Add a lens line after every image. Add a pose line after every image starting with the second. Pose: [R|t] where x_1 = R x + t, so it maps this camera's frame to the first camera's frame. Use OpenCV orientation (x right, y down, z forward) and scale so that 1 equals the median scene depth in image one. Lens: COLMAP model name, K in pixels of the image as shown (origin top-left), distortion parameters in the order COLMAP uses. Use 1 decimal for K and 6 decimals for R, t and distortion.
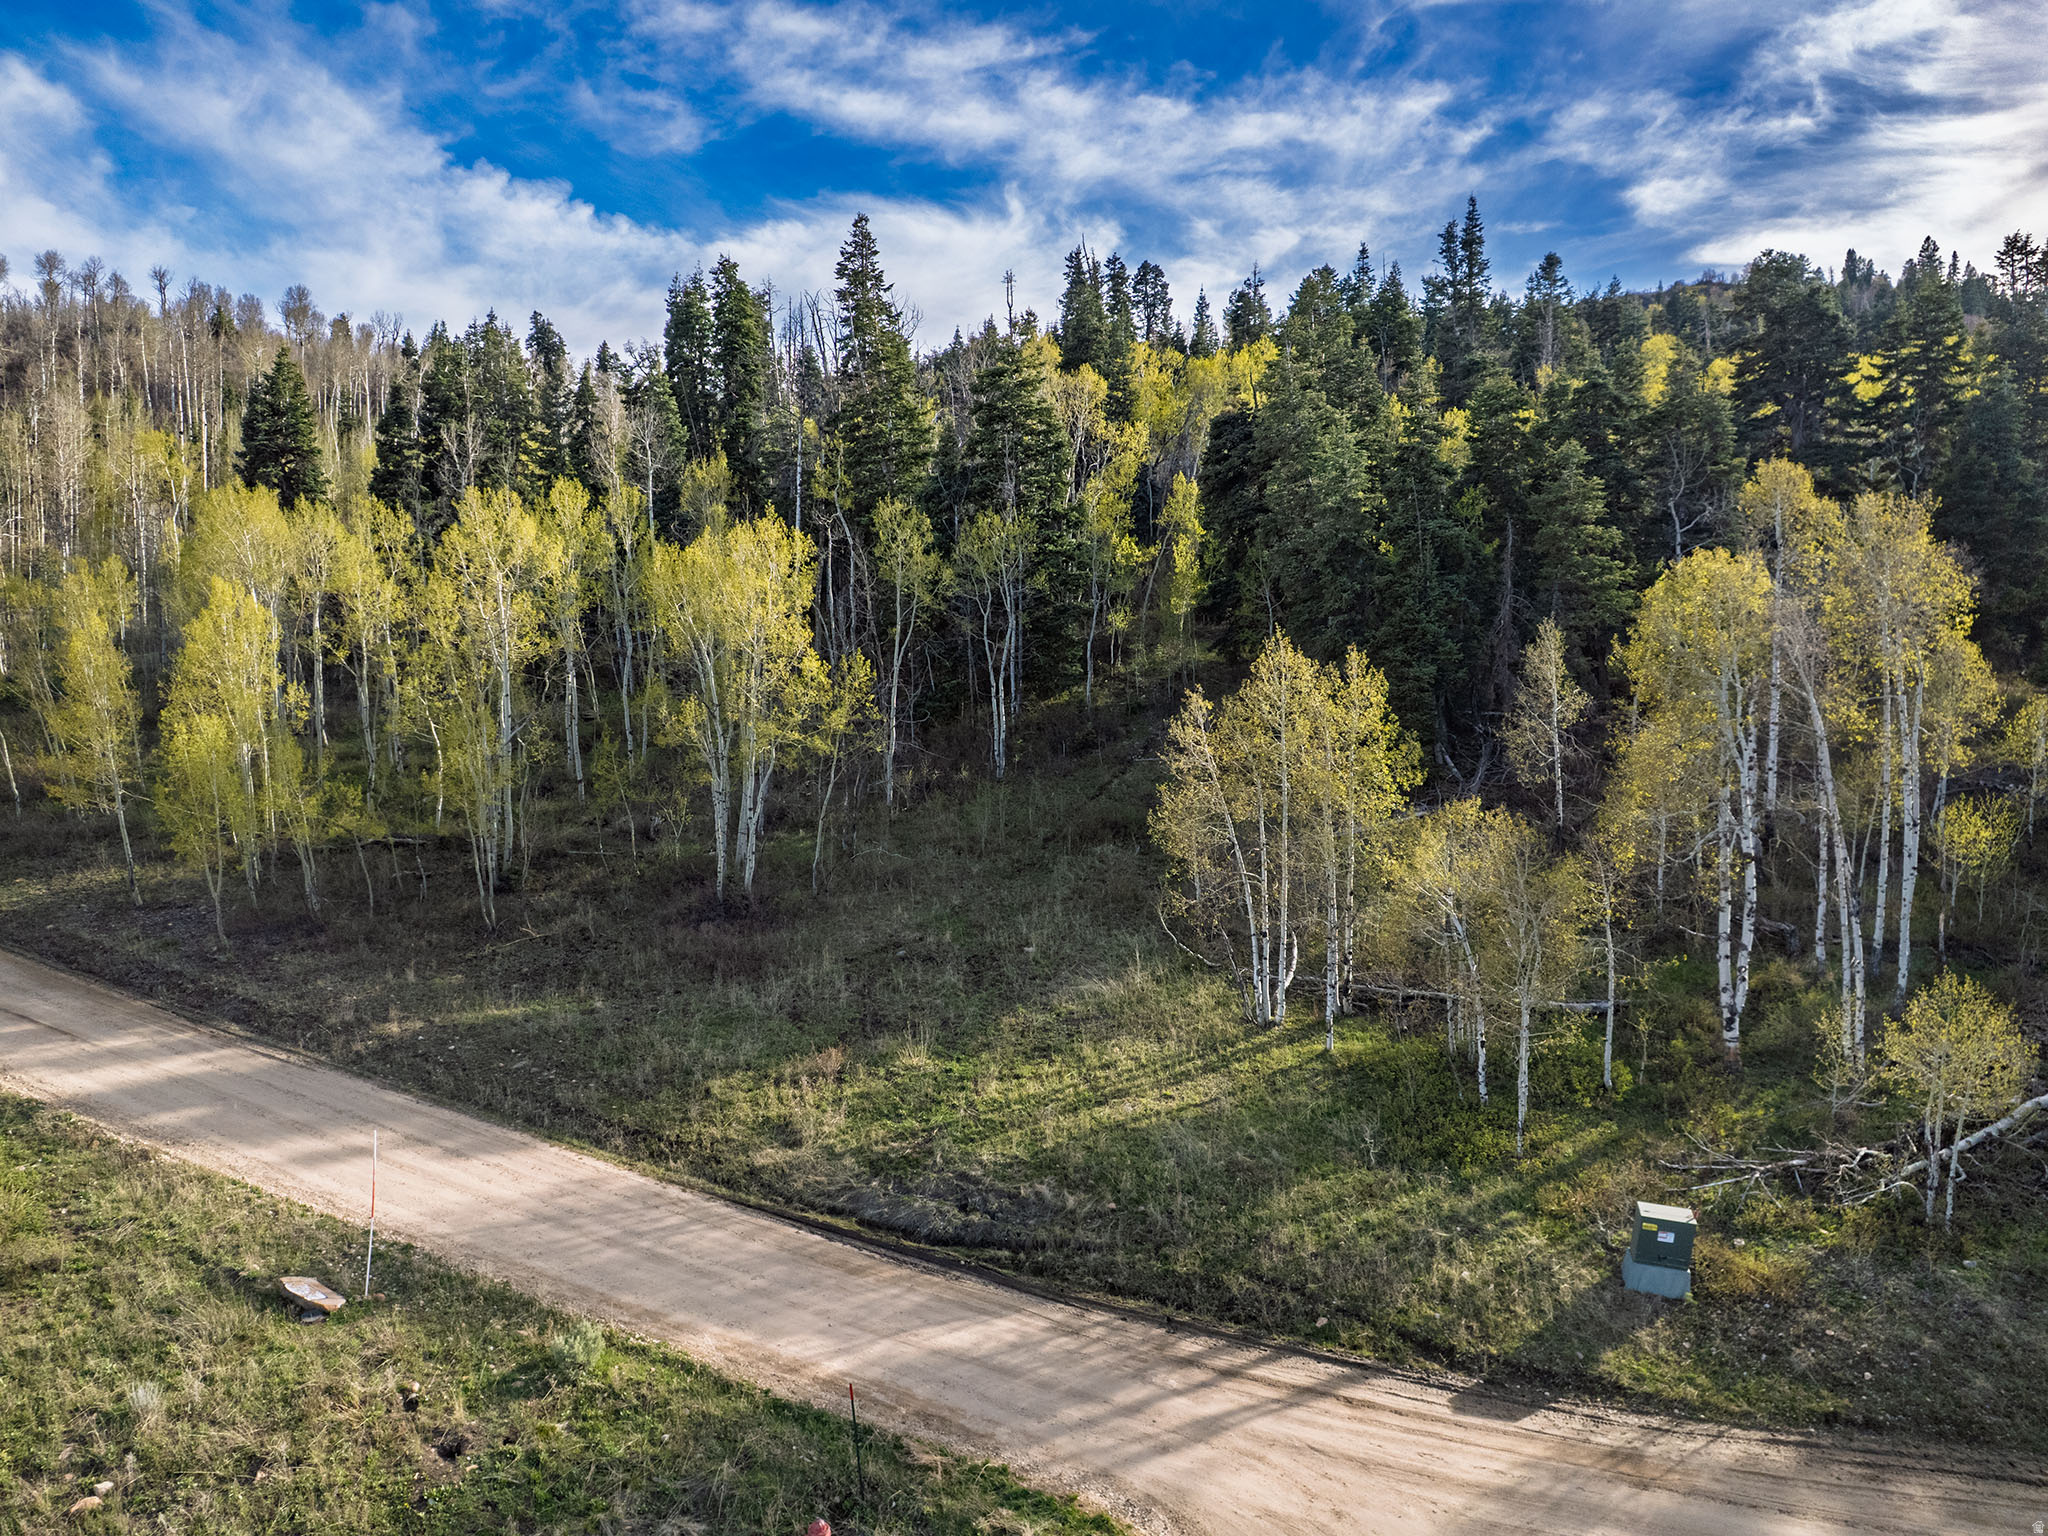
lens RADIAL K [[1436.0, 0, 1024.0], [0, 1436.0, 768.0], [0, 0, 1]] dist [-0.004825, -0.004211]
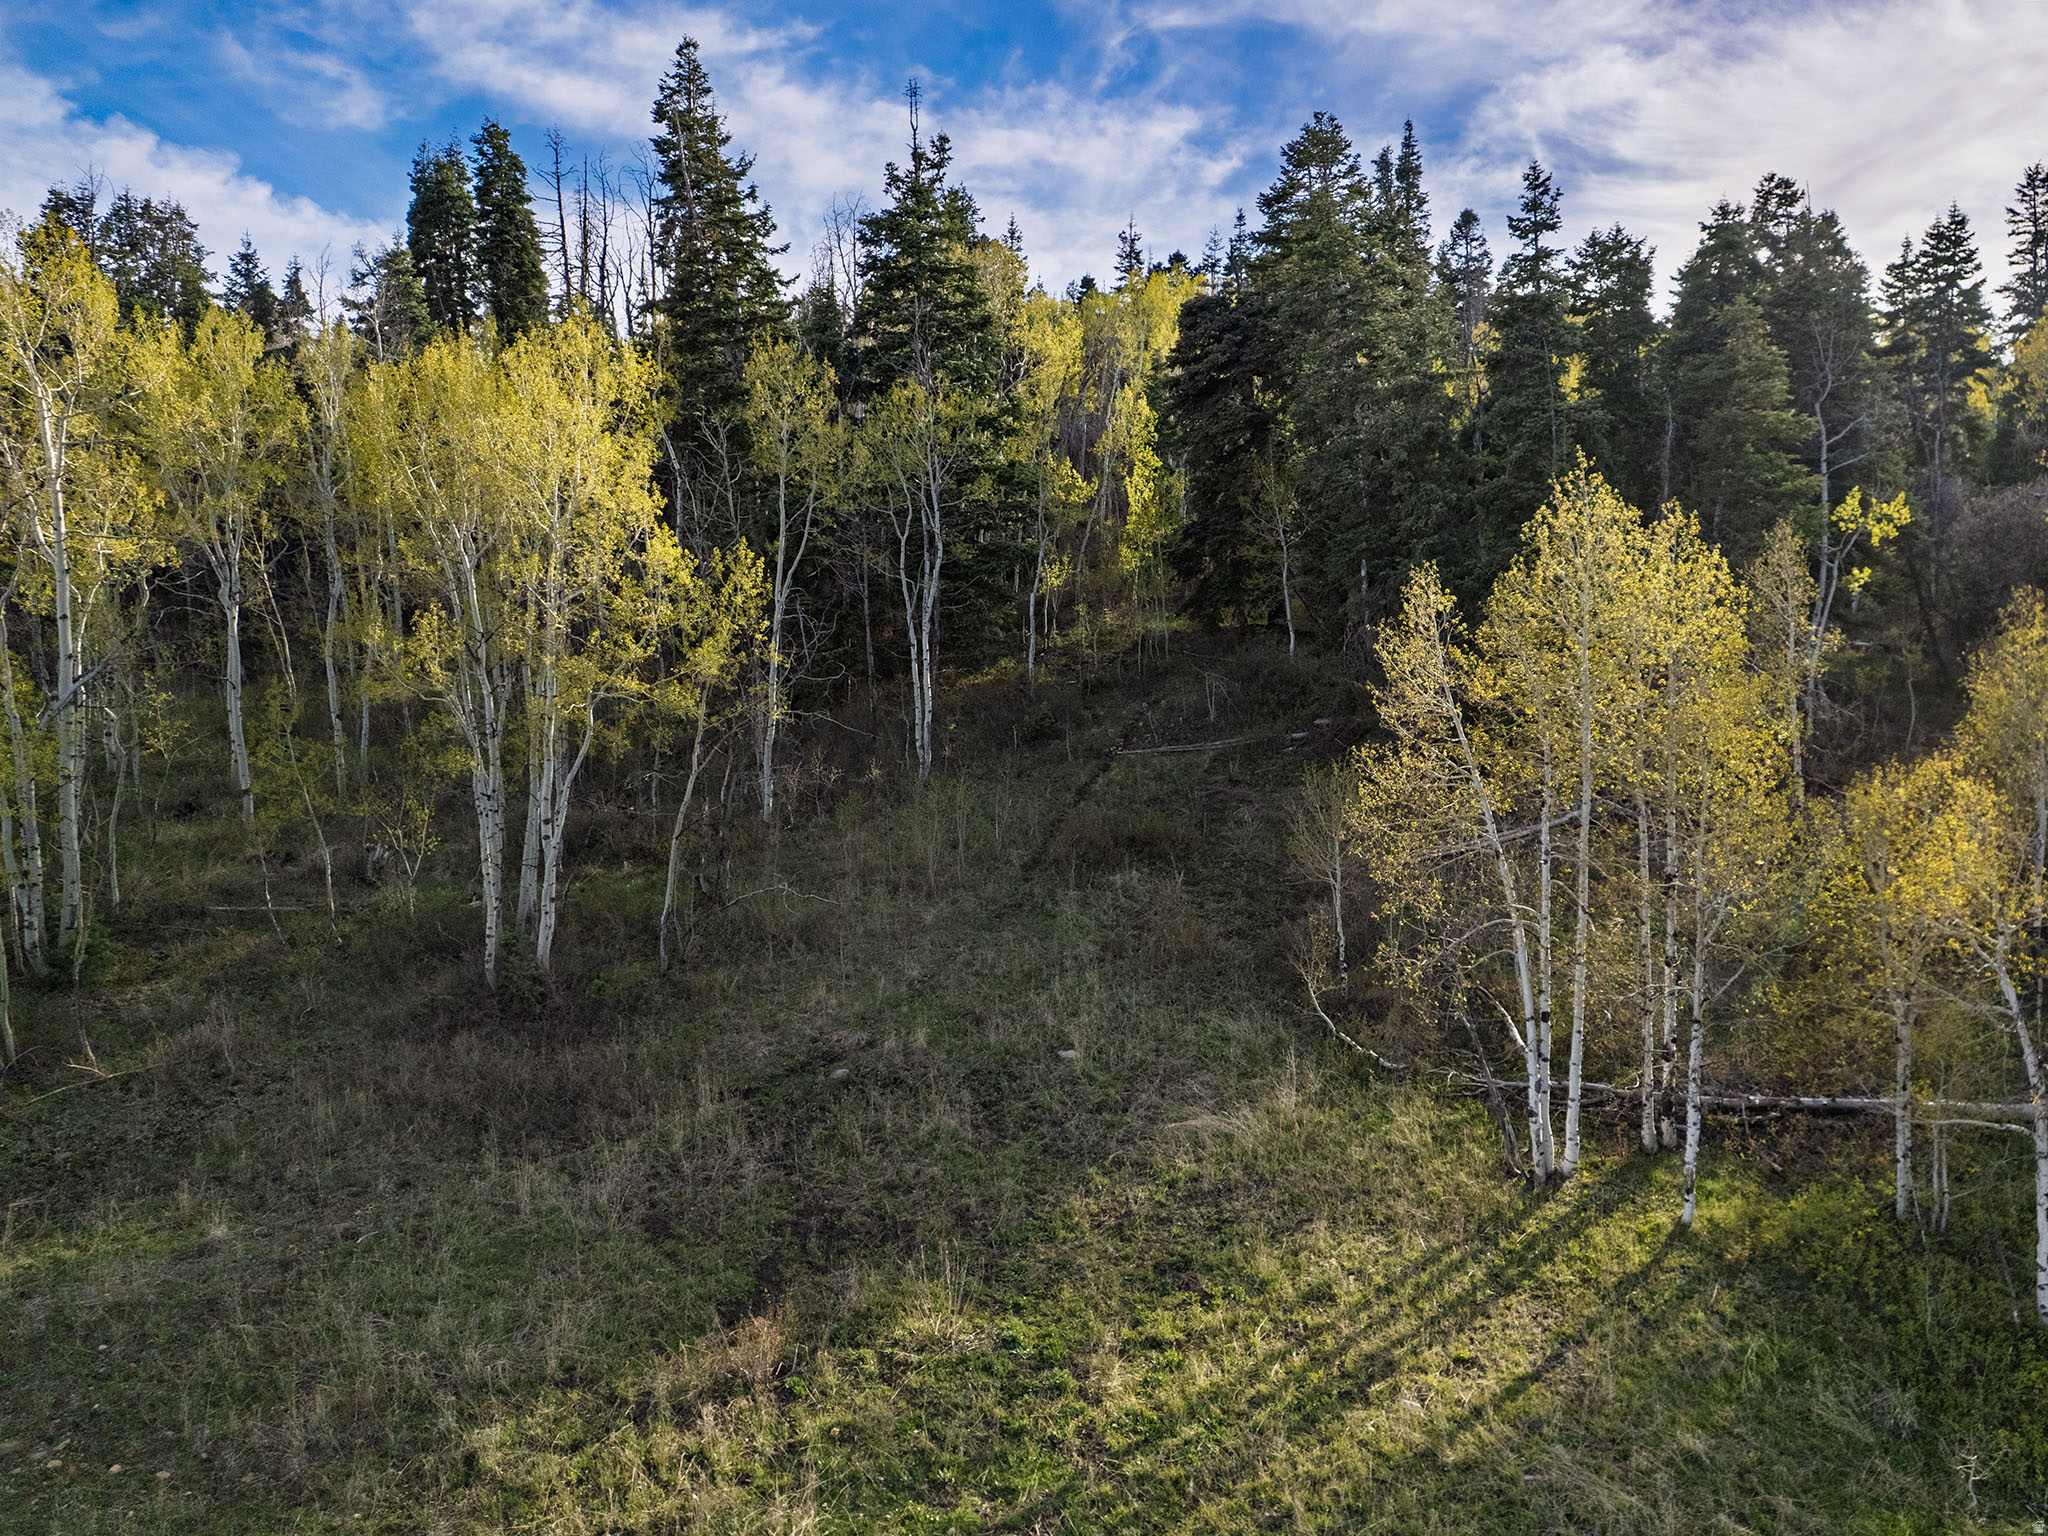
lens RADIAL K [[1393.3, 0, 1090.6], [0, 1393.3, 771.0], [0, 0, 1]] dist [-0.070441, 0.070185]
pose [[0.978555, -0.011911, 0.205639, -0.096070], [0.018045, 0.999446, -0.027979, 0.028698], [-0.205192, 0.031090, 0.978228, 0.441348]]
